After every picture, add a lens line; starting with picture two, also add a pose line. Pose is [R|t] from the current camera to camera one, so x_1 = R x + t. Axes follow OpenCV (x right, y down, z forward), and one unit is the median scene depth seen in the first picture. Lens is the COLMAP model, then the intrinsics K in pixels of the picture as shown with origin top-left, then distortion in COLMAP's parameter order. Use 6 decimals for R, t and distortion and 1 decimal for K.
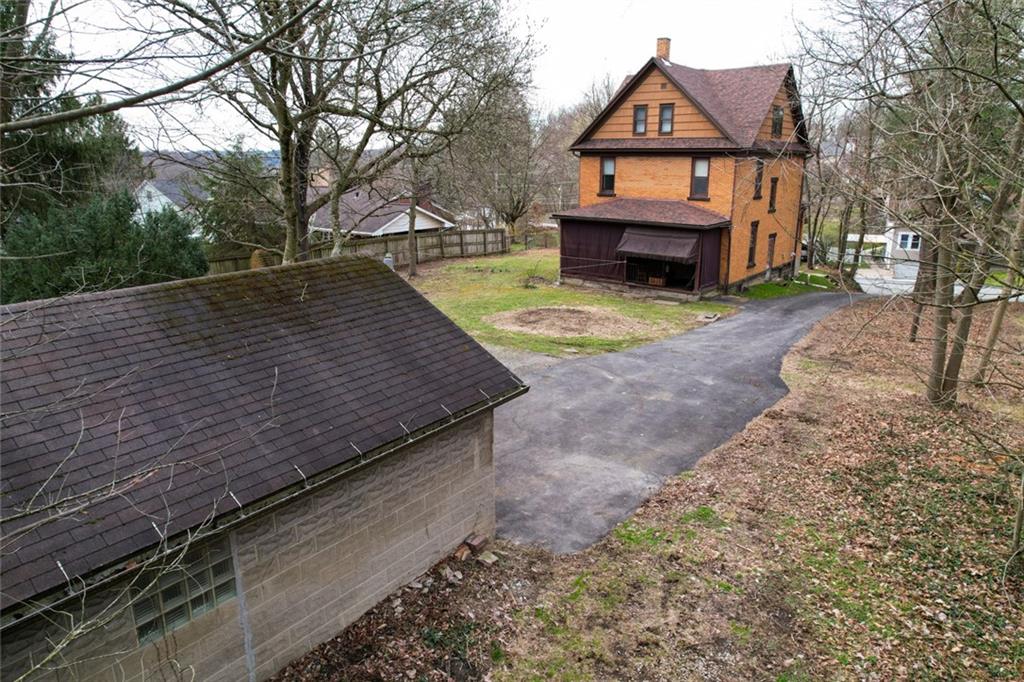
lens RADIAL K [[656.1, 0, 512.5], [0, 656.1, 341.3], [0, 0, 1]] dist [-0.049629, 0.032933]
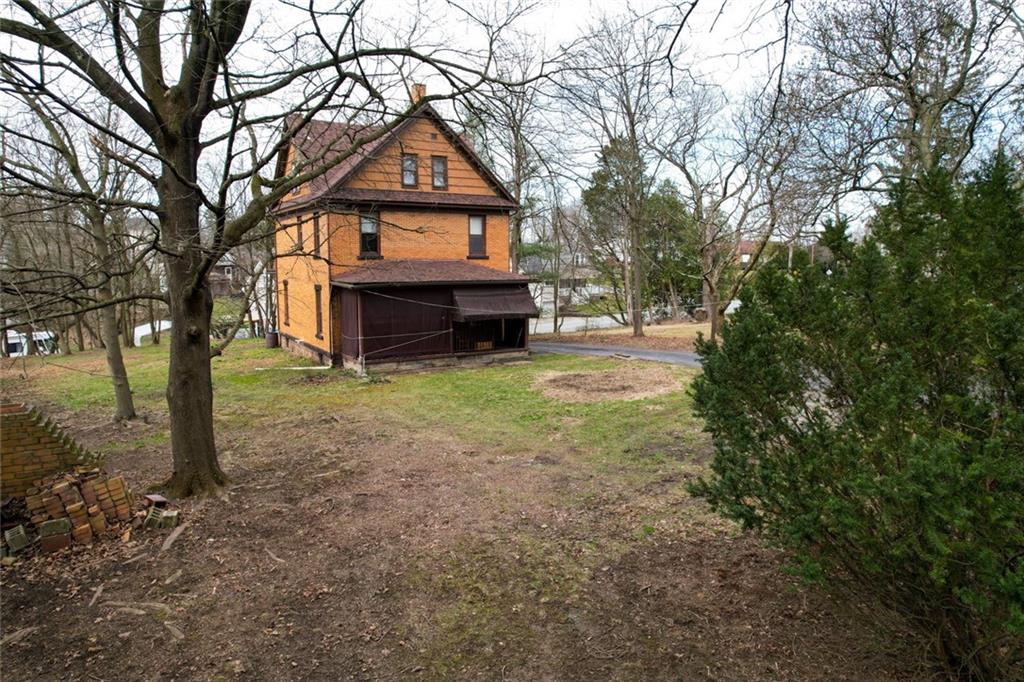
lens RADIAL K [[656.1, 0, 508.7], [0, 656.1, 343.6], [0, 0, 1]] dist [-0.049629, 0.032933]
pose [[0.333575, -0.122554, 0.934724, -0.606737], [0.258733, 0.965342, 0.034234, -0.114260], [-0.906523, 0.230424, 0.353723, 0.633281]]
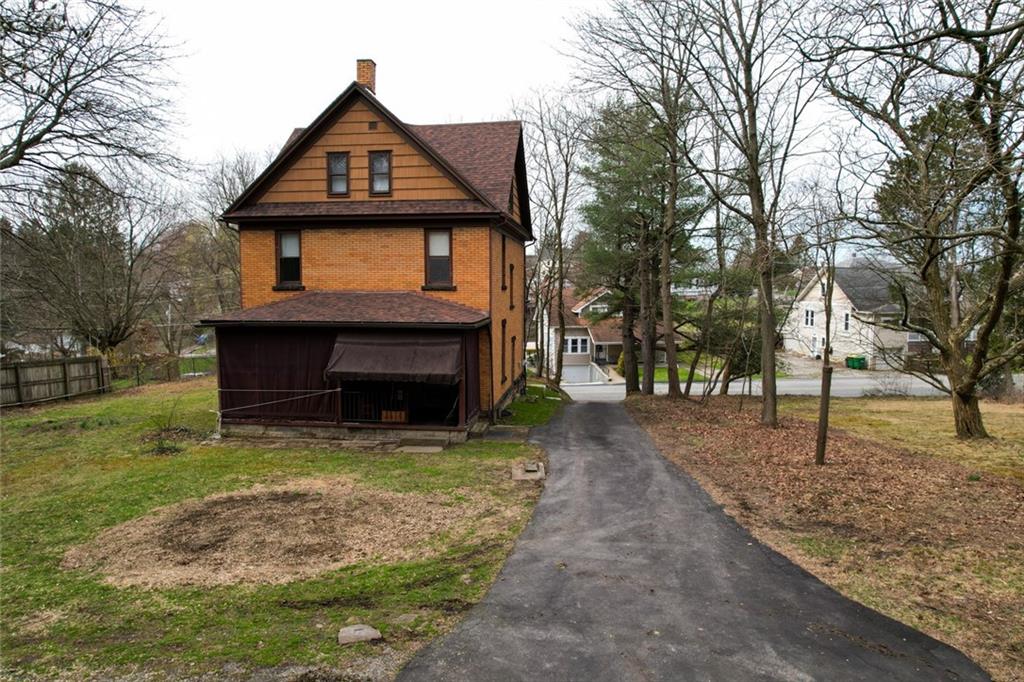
lens RADIAL K [[656.1, 0, 509.3], [0, 656.1, 339.8], [0, 0, 1]] dist [-0.049629, 0.032933]
pose [[0.844027, -0.043346, 0.534546, -0.018156], [0.144726, 0.978159, -0.149198, -0.052935], [-0.516404, 0.203290, 0.831866, 0.400289]]
